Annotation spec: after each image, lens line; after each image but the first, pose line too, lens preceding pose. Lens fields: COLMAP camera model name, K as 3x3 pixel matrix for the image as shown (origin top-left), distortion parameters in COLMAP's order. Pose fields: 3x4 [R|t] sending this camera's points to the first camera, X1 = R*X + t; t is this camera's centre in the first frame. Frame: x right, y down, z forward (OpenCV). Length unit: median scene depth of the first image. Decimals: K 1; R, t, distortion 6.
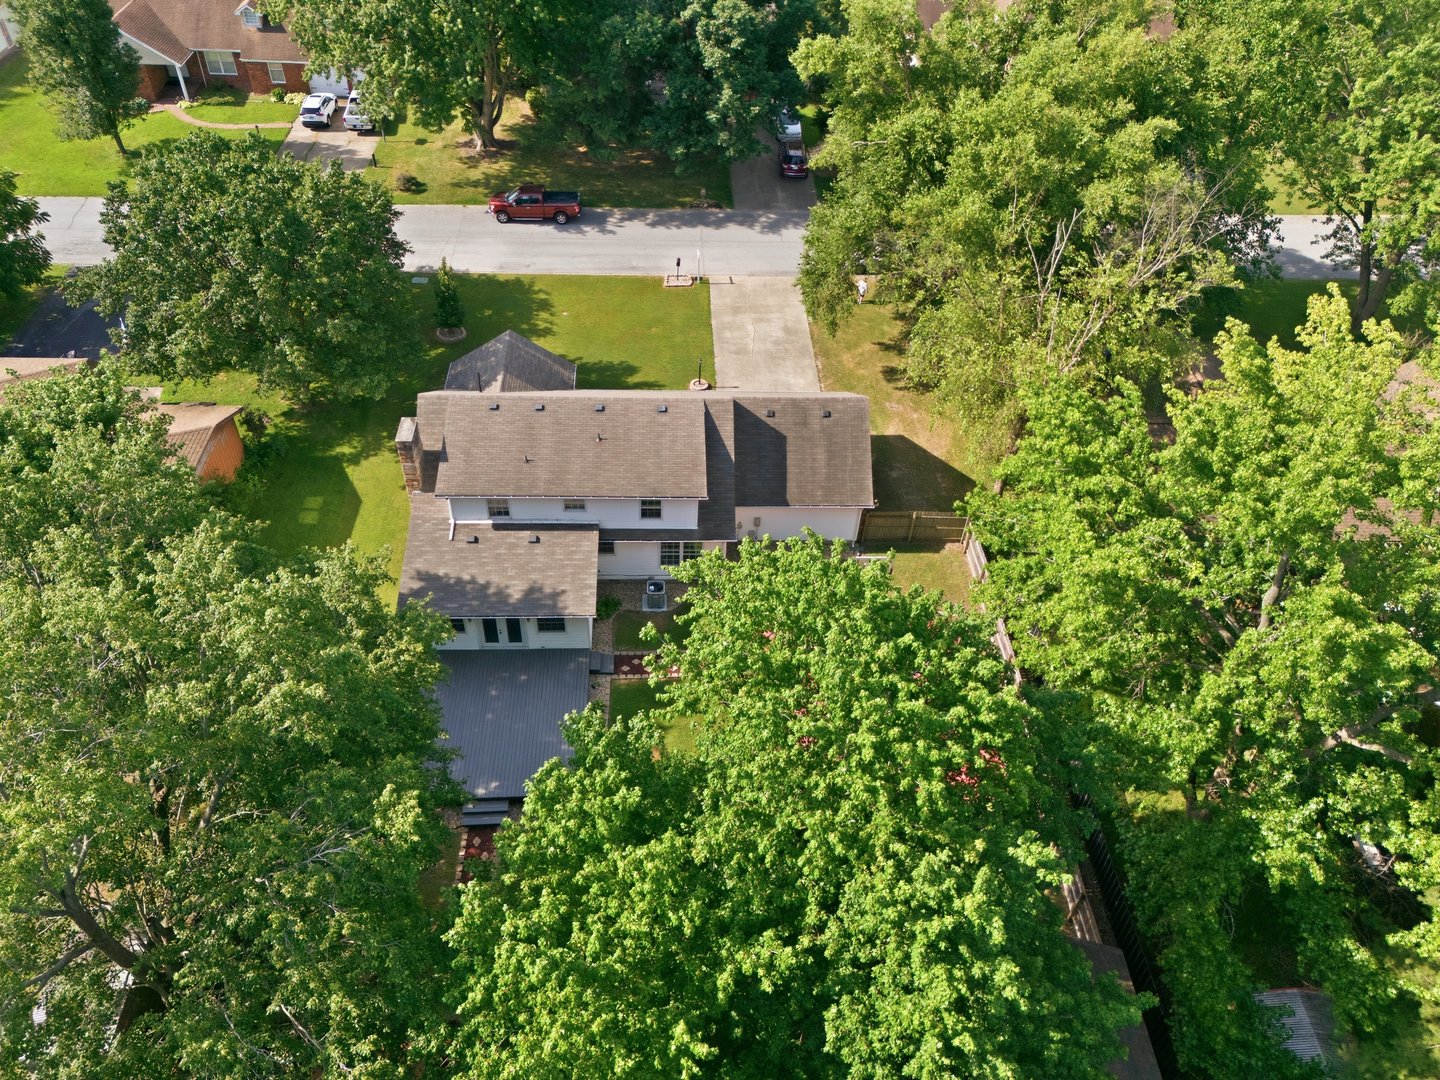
lens RADIAL K [[991.3, 0, 720.0], [0, 991.3, 540.0], [0, 0, 1]] dist [0.001280, -0.003253]
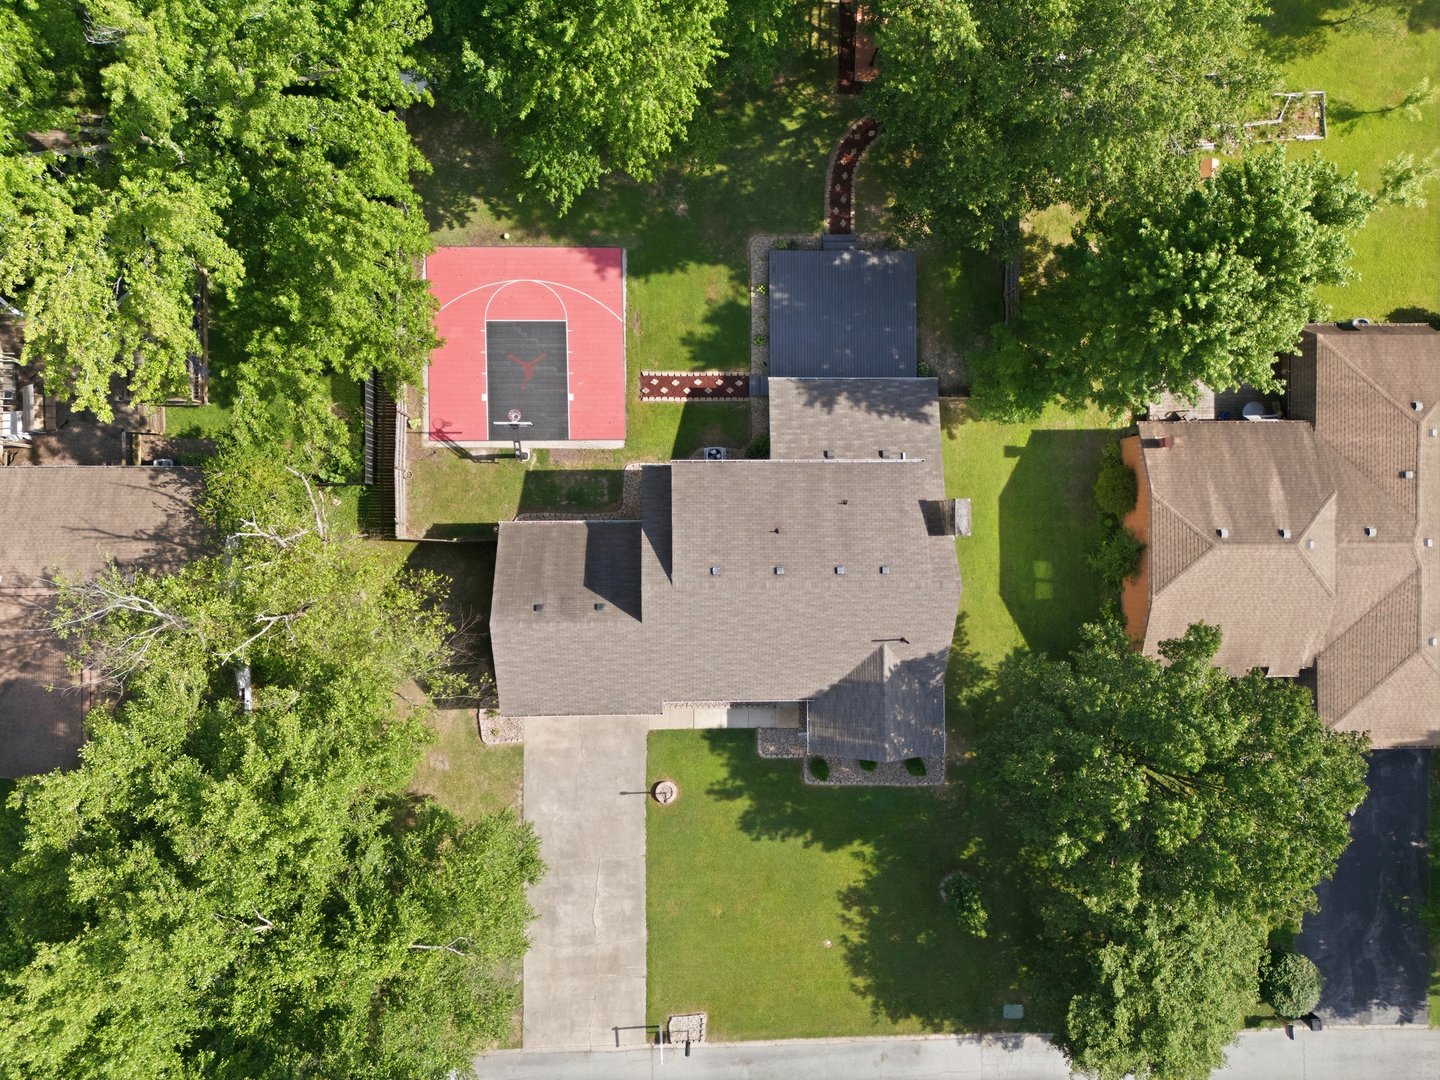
lens RADIAL K [[991.3, 0, 720.0], [0, 991.3, 540.0], [0, 0, 1]] dist [0.001280, -0.003253]
pose [[-0.993481, -0.037917, -0.107508, 0.041342], [-0.048424, -0.713393, 0.699089, -0.745735], [-0.103202, 0.699738, 0.706906, 0.281953]]
